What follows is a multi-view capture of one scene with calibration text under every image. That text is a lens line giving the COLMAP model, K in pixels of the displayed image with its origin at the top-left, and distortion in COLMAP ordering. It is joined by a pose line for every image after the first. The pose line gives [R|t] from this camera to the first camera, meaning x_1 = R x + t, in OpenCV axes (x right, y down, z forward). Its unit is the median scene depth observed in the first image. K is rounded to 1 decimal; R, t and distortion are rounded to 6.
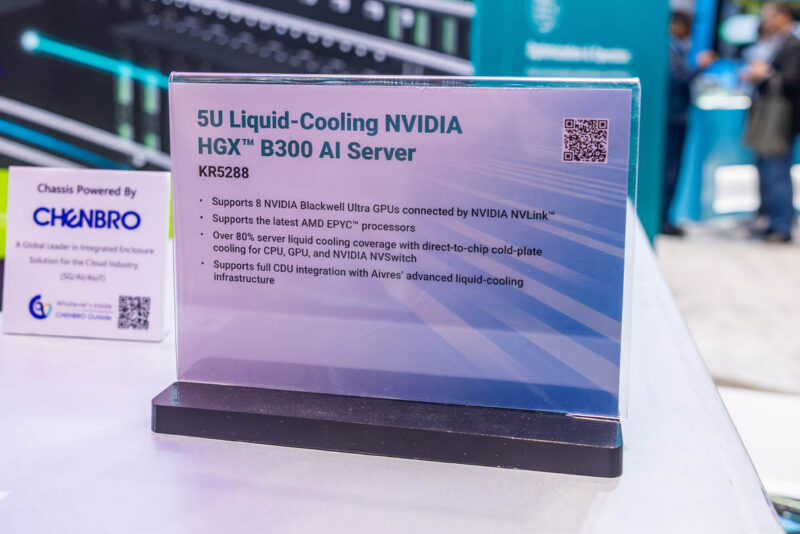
lens RADIAL K [[920.8, 0, 400.0], [0, 920.8, 267.0], [0, 0, 1]] dist [-0.012719, 0.006462]
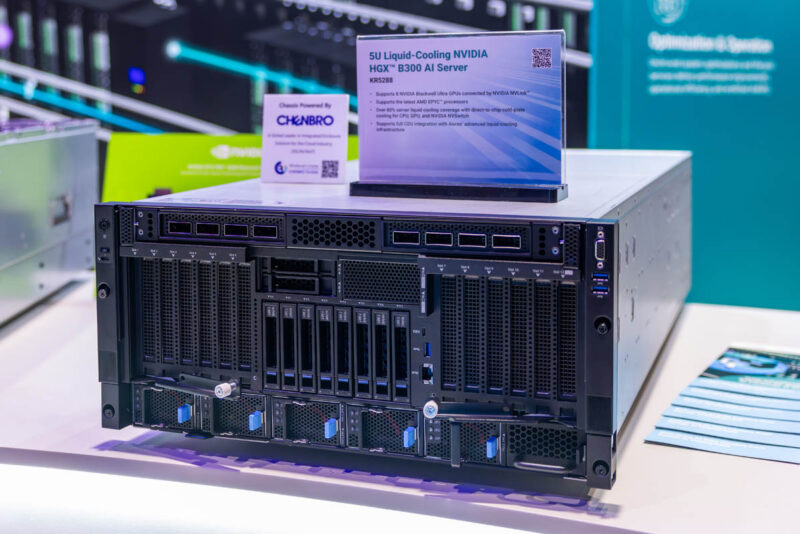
lens RADIAL K [[1017.4, 0, 400.0], [0, 1017.4, 267.0], [0, 0, 1]] dist [-0.069799, 0.025372]
pose [[0.990468, -0.005073, -0.137651, 0.181712], [0.001872, 0.999725, -0.023377, 0.396159], [0.137731, 0.022896, 0.990205, -1.368273]]
